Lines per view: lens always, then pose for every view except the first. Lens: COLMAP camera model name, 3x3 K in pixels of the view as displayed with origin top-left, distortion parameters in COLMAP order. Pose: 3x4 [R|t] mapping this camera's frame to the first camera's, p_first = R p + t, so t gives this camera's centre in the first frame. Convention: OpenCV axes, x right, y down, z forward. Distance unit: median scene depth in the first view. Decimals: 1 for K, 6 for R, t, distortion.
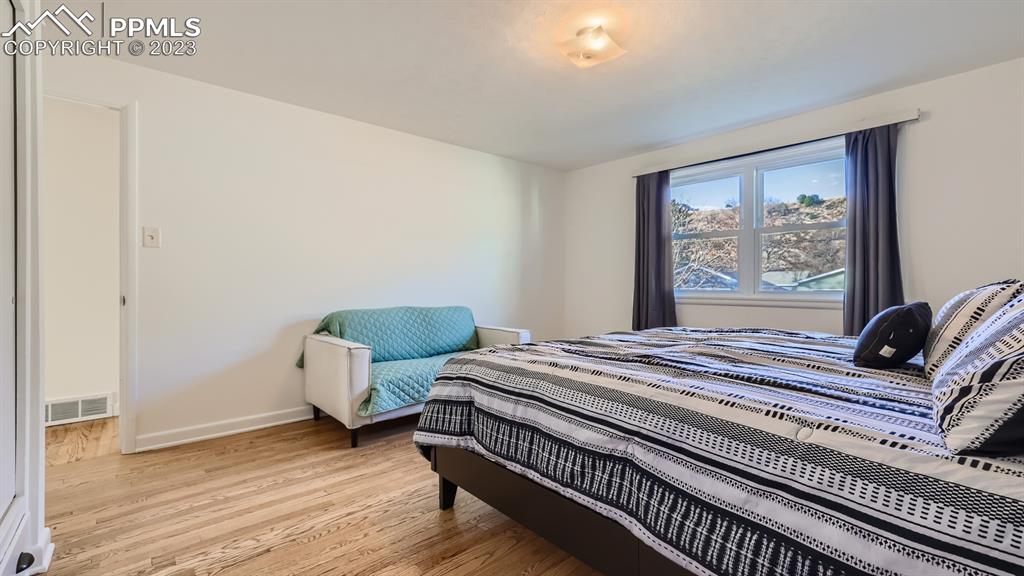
lens RADIAL K [[437.8, 0, 508.6], [0, 437.8, 285.9], [0, 0, 1]] dist [-0.003253, 0.000079]
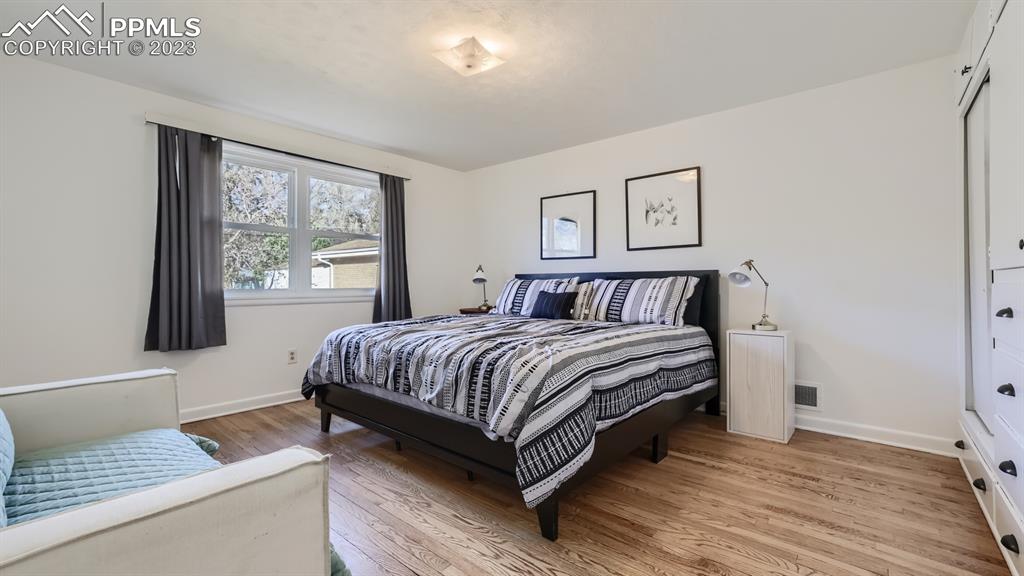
lens RADIAL K [[437.8, 0, 508.6], [0, 437.8, 285.9], [0, 0, 1]] dist [-0.003253, 0.000079]
pose [[-0.142324, -0.008843, 0.989781, -0.656538], [0.005640, 0.999937, 0.009745, -0.002856], [-0.989804, 0.006969, -0.142265, 0.796575]]
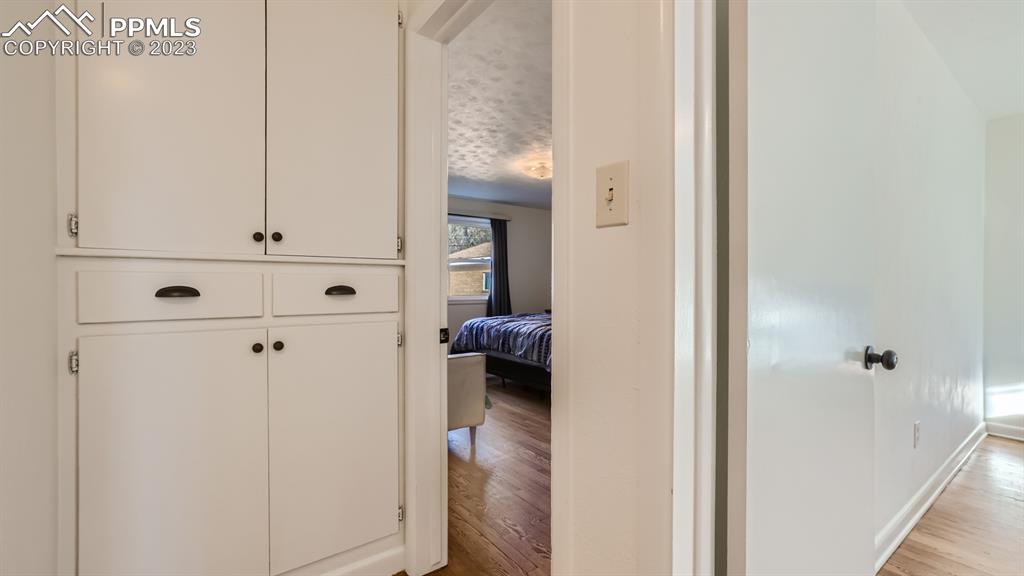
lens RADIAL K [[437.8, 0, 508.6], [0, 437.8, 285.9], [0, 0, 1]] dist [-0.003253, 0.000079]
pose [[0.083379, -0.003635, 0.996511, -1.286217], [0.005447, 0.999980, 0.003192, -0.033708], [-0.996503, 0.005162, 0.083397, 0.746660]]
